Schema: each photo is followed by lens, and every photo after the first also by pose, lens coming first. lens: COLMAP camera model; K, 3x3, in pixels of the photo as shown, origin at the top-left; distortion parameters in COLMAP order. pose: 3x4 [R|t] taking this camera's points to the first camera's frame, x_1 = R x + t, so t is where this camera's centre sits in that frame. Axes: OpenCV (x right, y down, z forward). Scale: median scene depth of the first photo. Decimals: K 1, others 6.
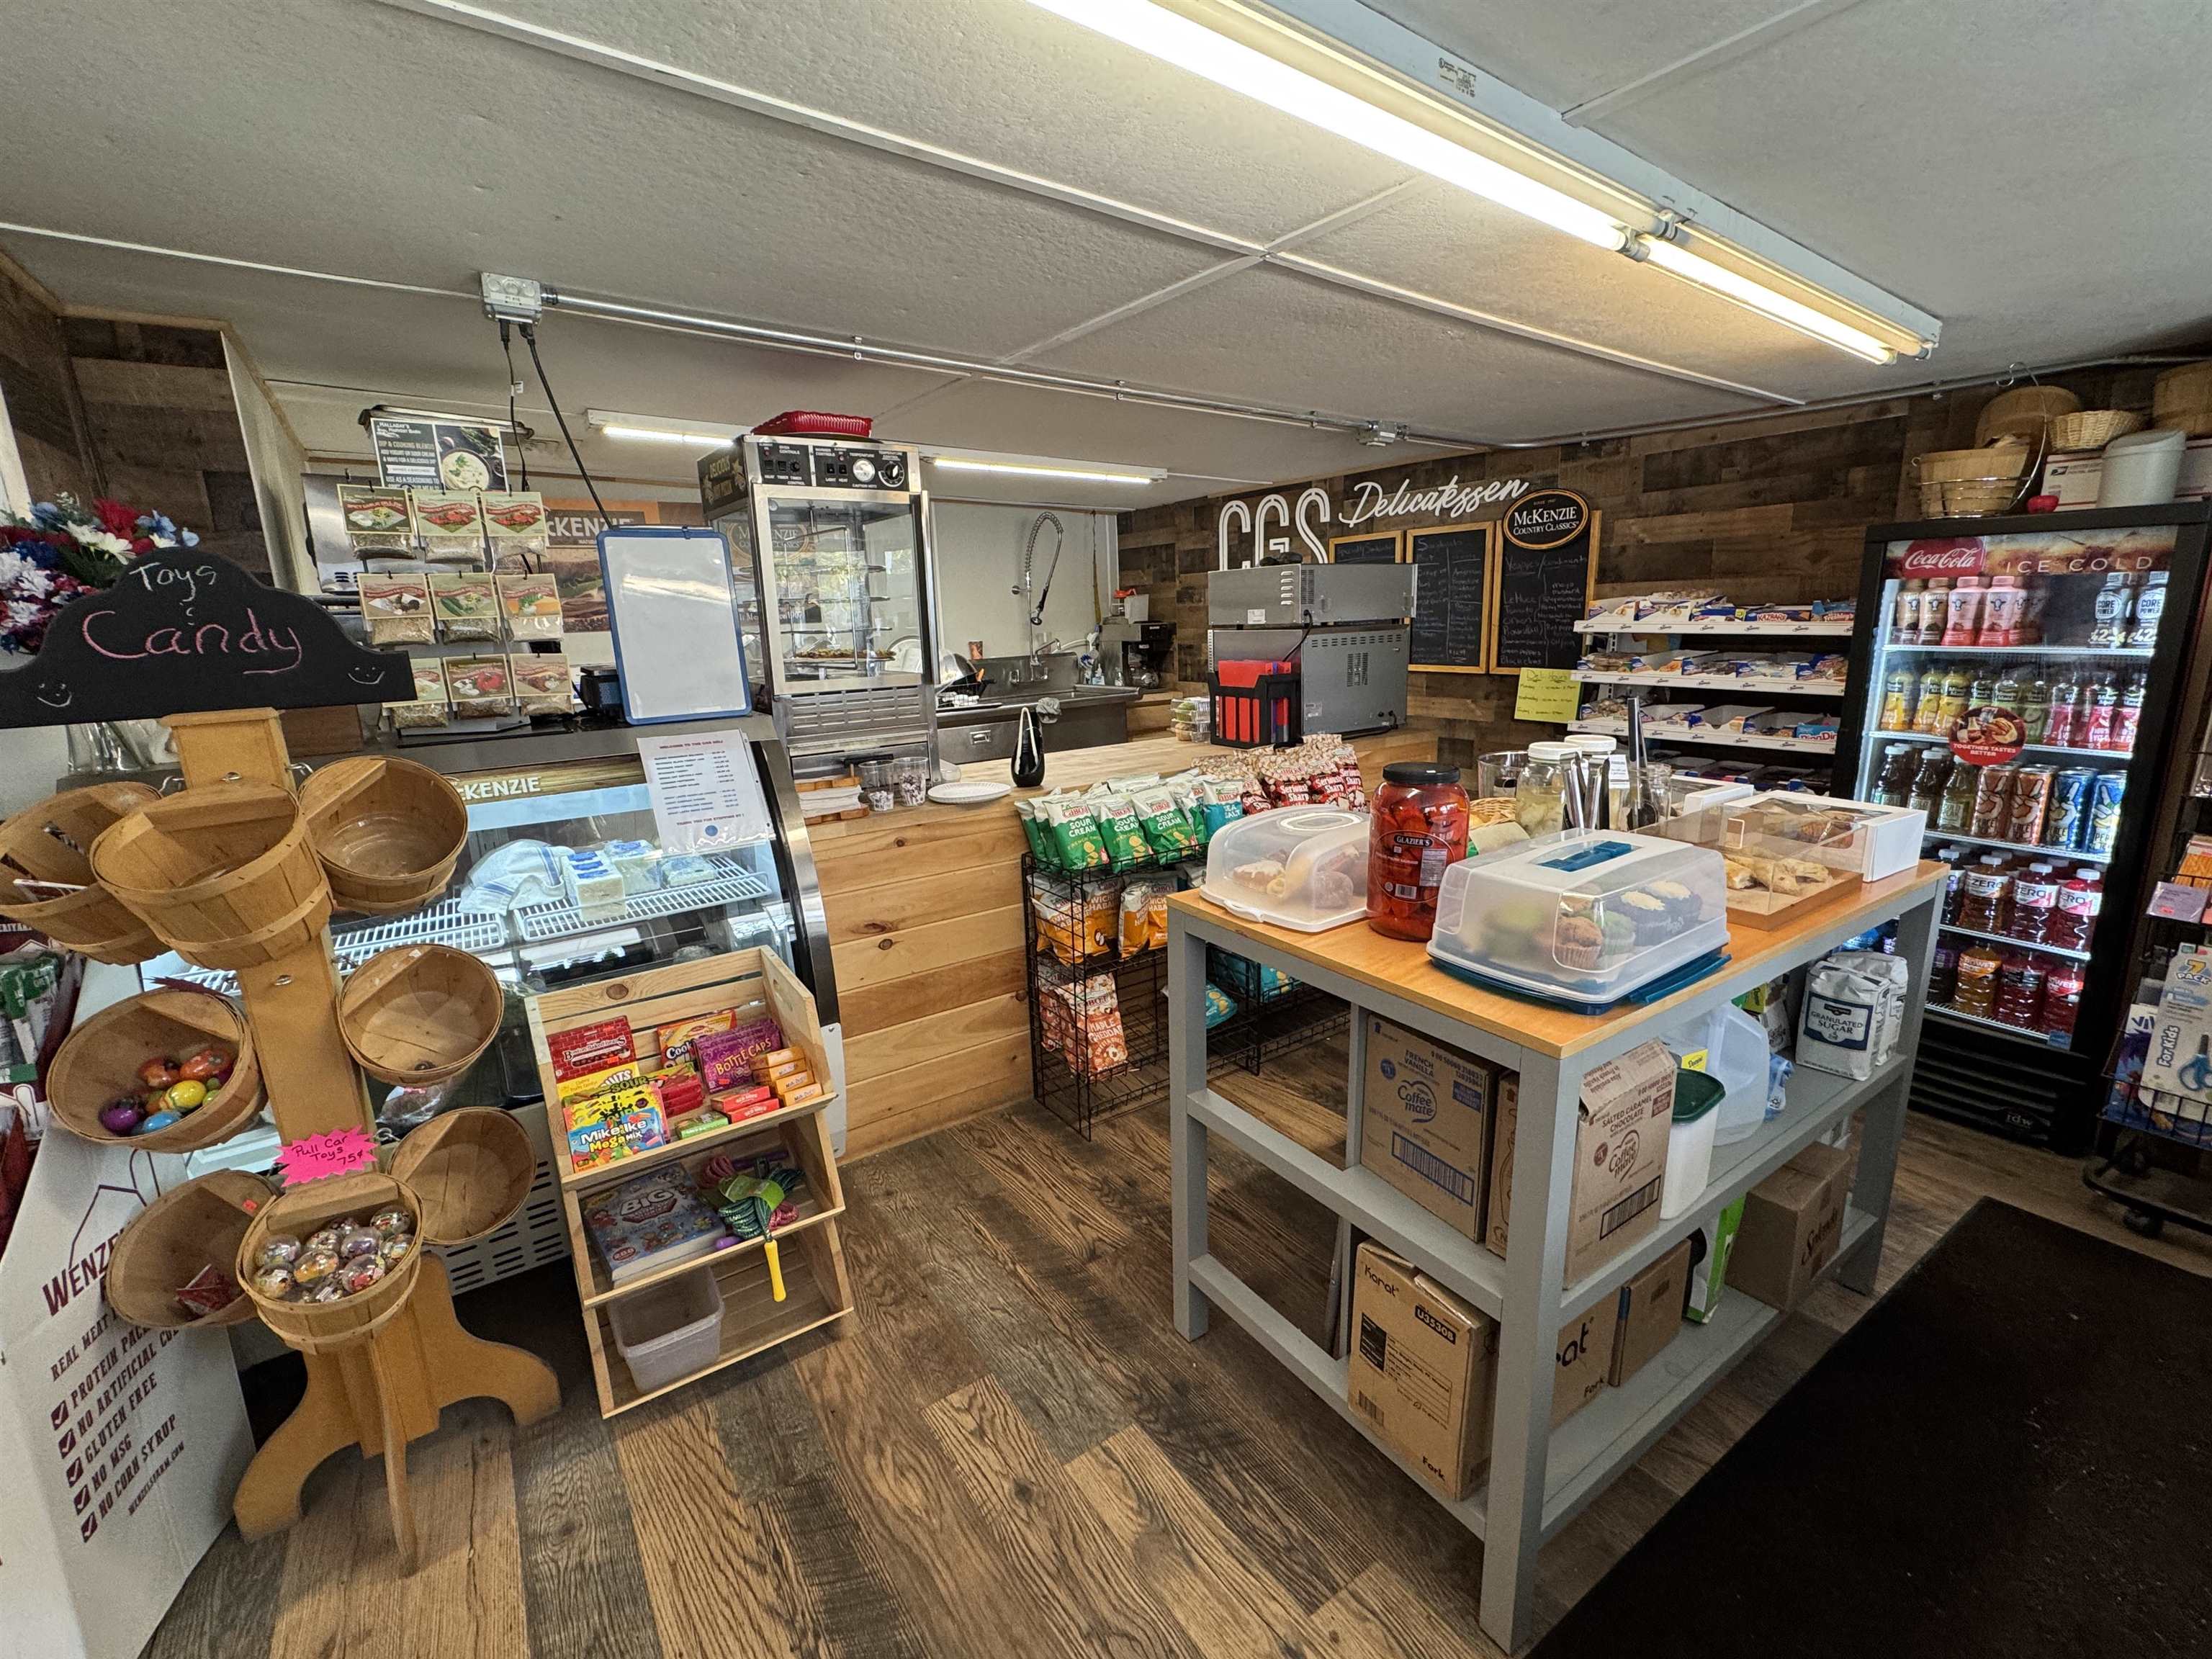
lens RADIAL K [[954.9, 0, 1106.0], [0, 954.9, 829.5], [0, 0, 1]] dist [-0.006030, 0.003469]
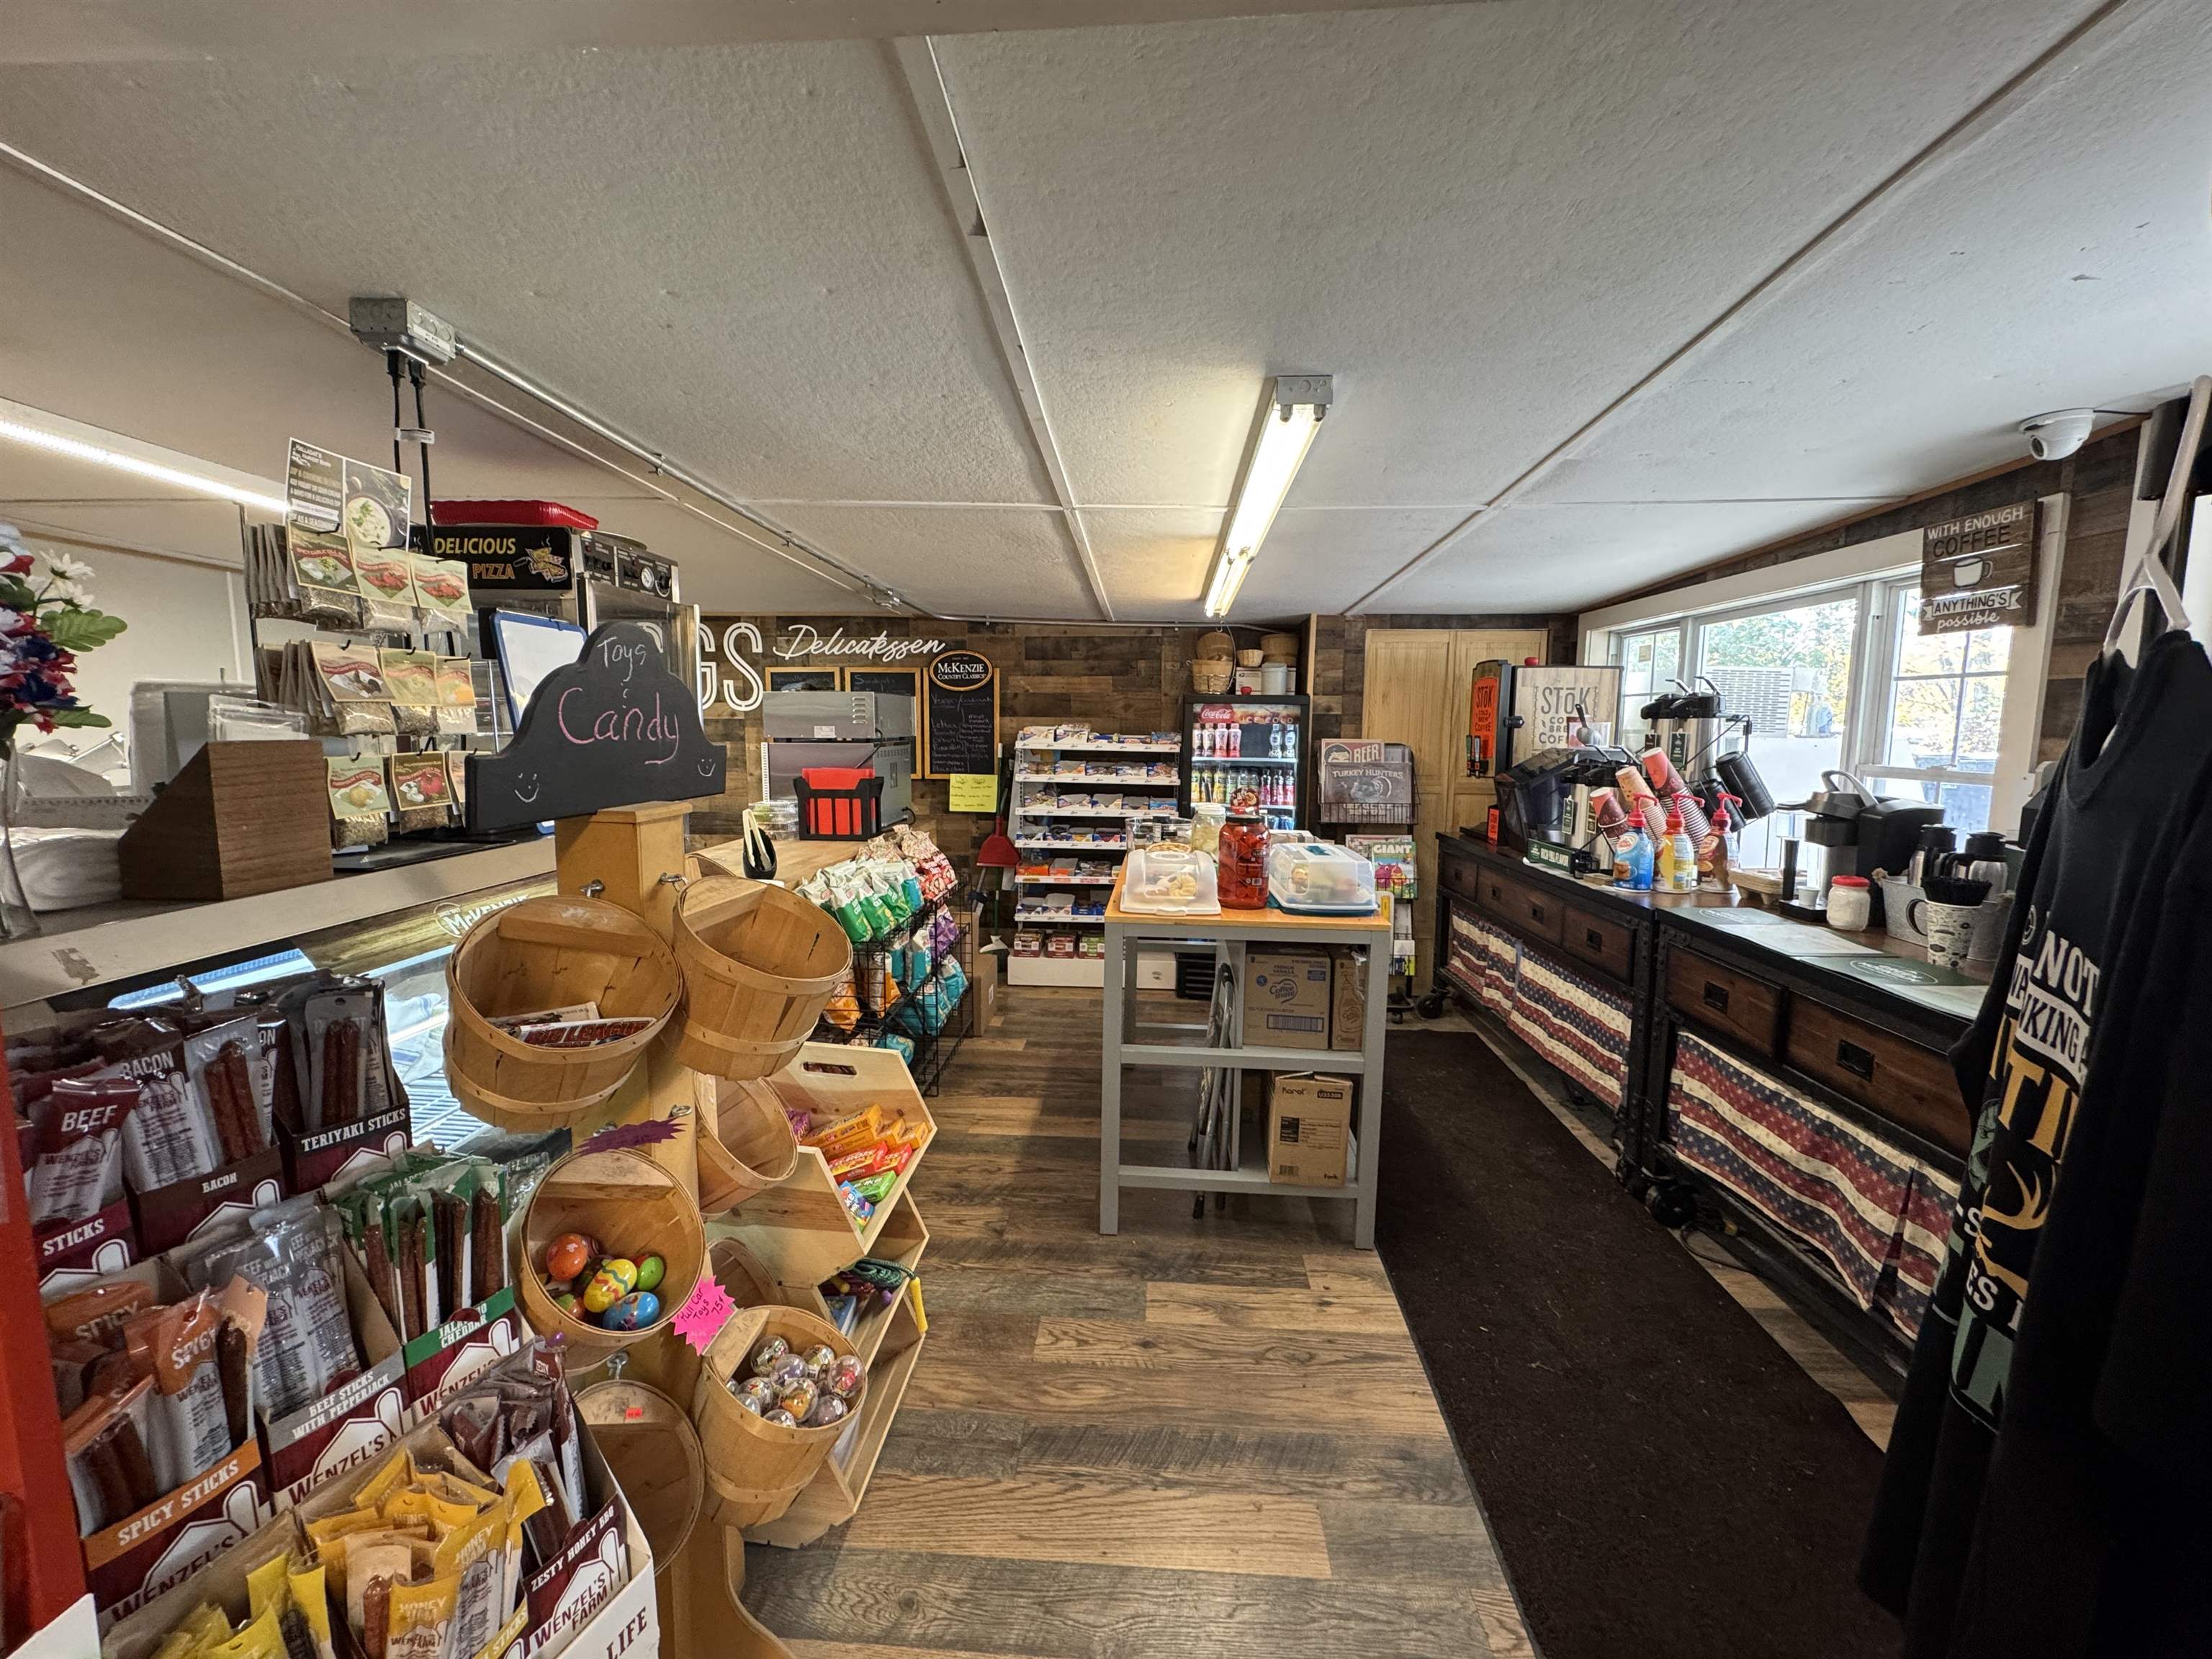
lens RADIAL K [[879.1, 0, 1106.0], [0, 879.1, 829.5], [0, 0, 1]] dist [-0.002254, 0.000111]
pose [[0.615452, -0.056794, 0.786125, -0.568097], [0.147717, 0.988039, -0.044266, -0.001375], [-0.774208, 0.143368, 0.616480, 0.074565]]
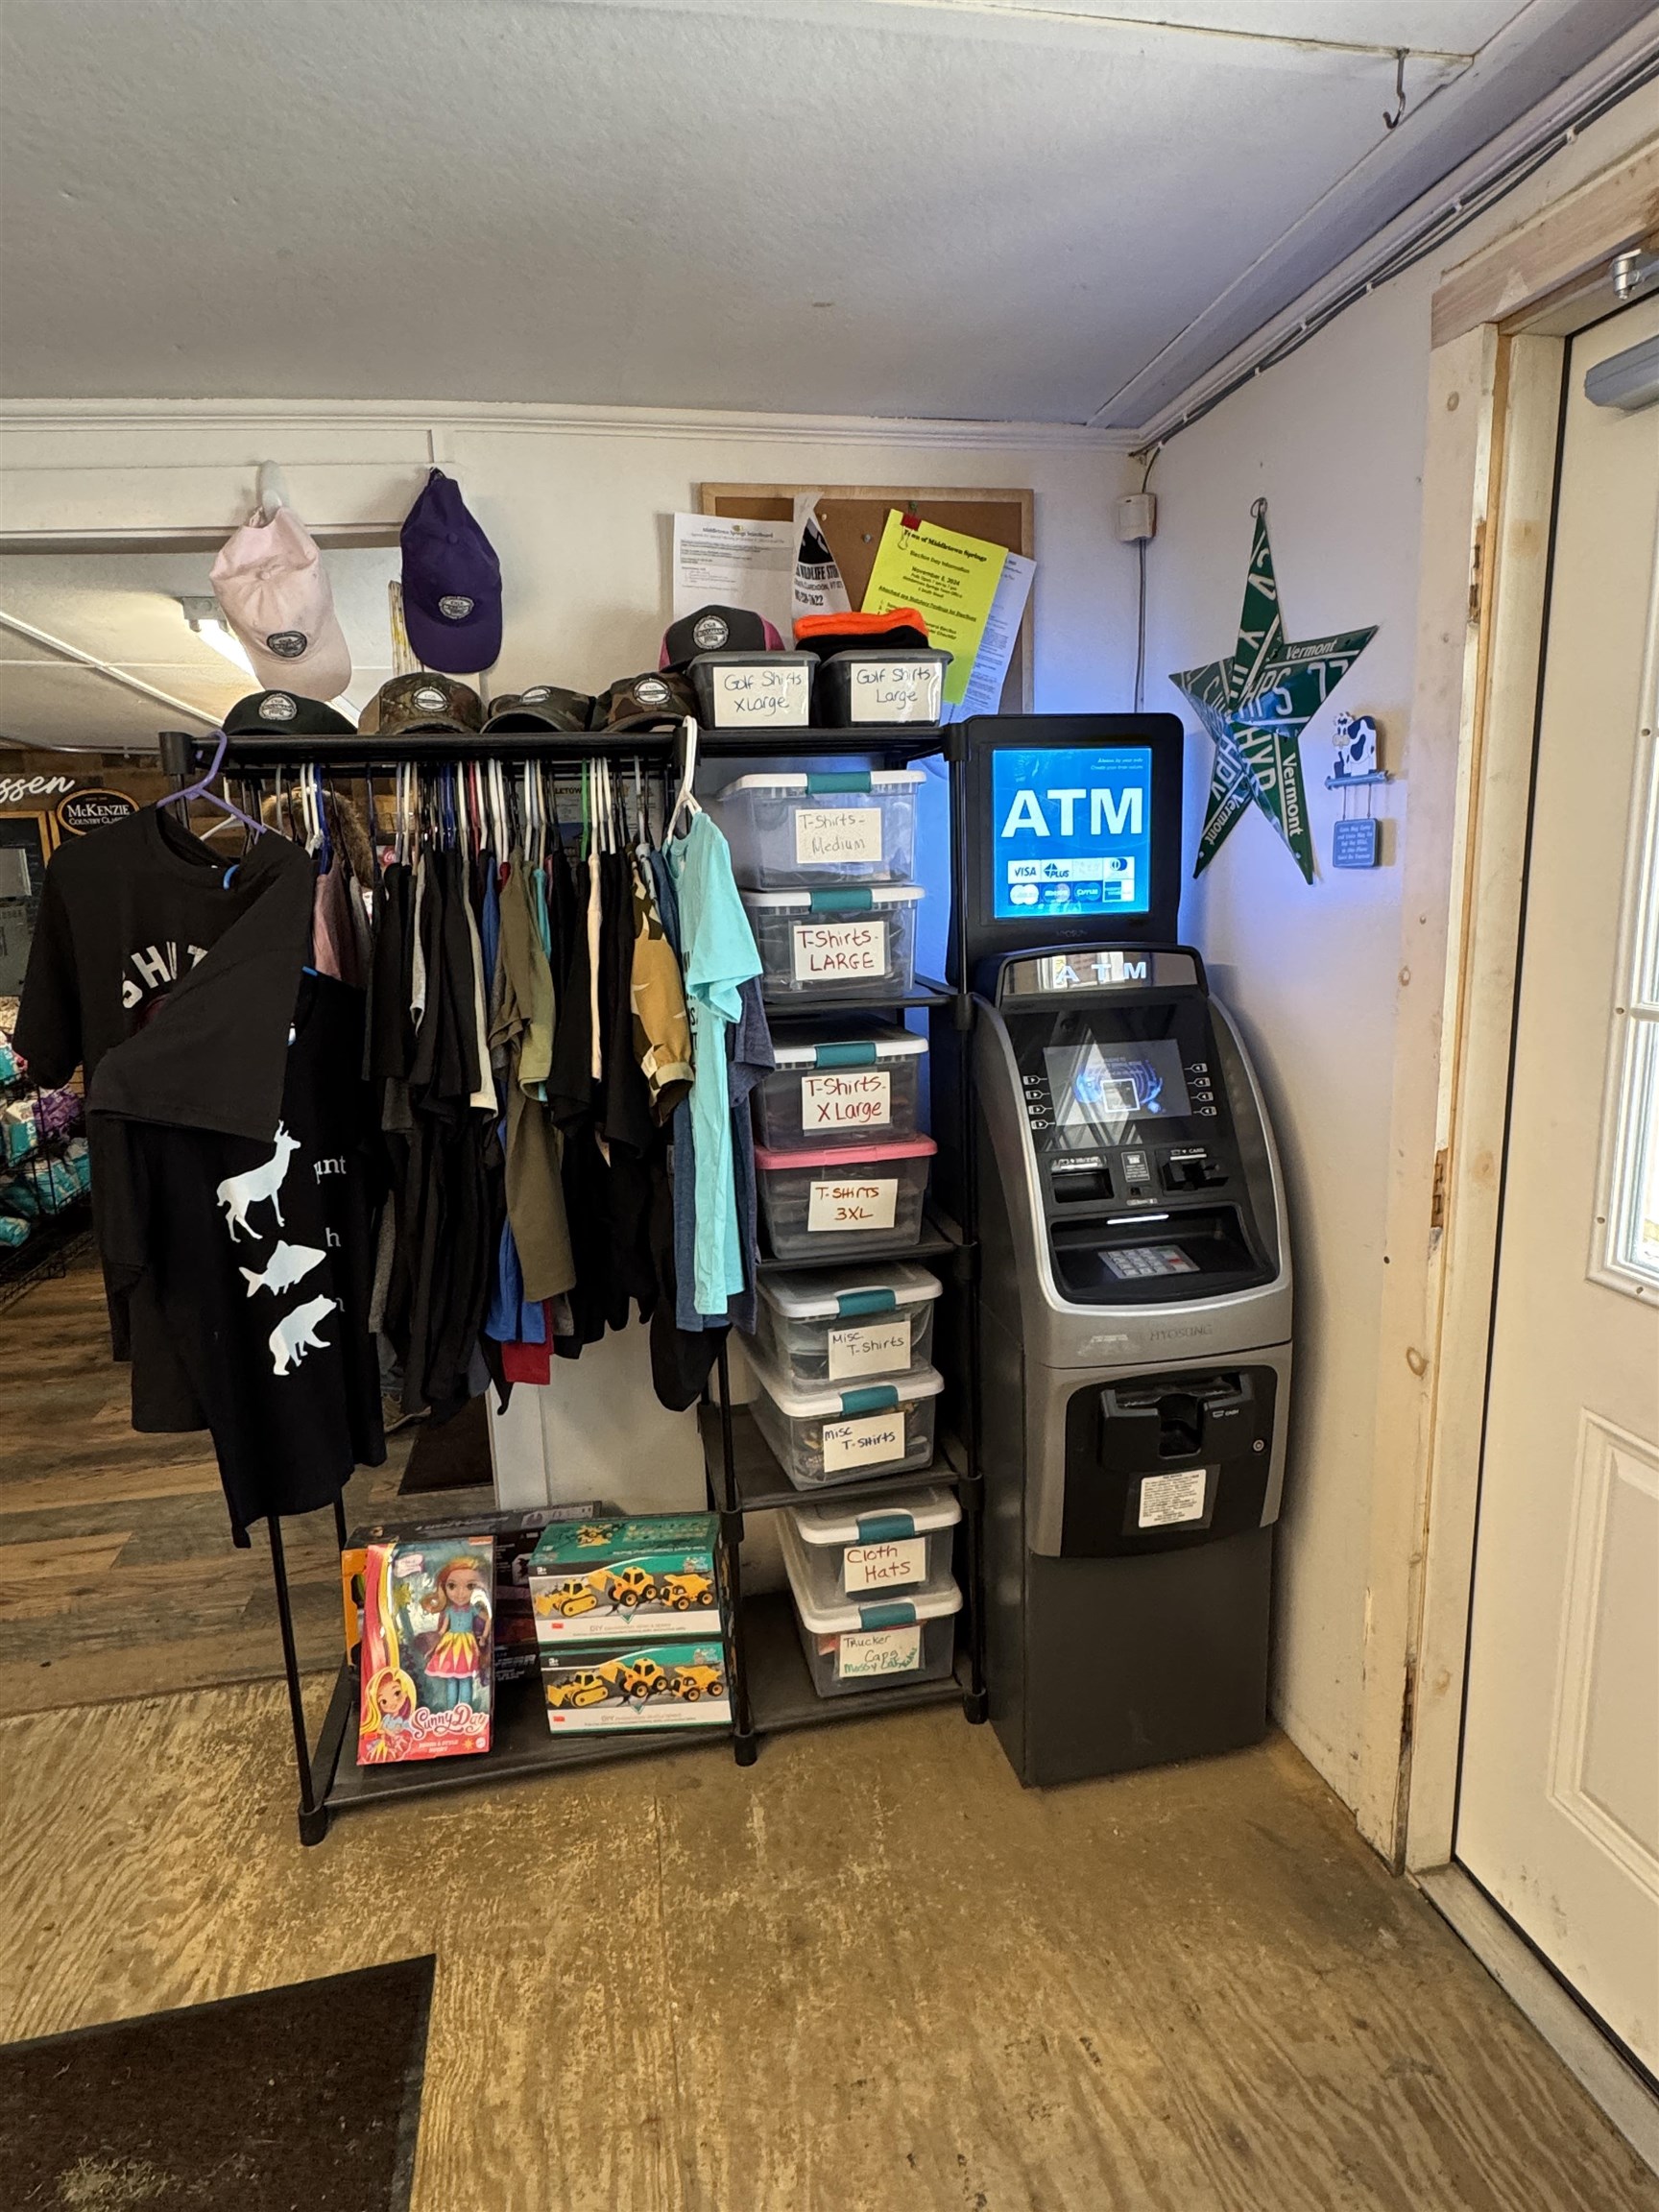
lens RADIAL K [[1253.6, 0, 829.5], [0, 1253.6, 1106.0], [0, 0, 1]] dist [-0.002703, 0.001845]
pose [[0.404631, -0.159883, 0.900395, -0.794688], [0.216804, 0.973299, 0.075398, 0.135269], [-0.888409, 0.164701, 0.428490, -0.517724]]
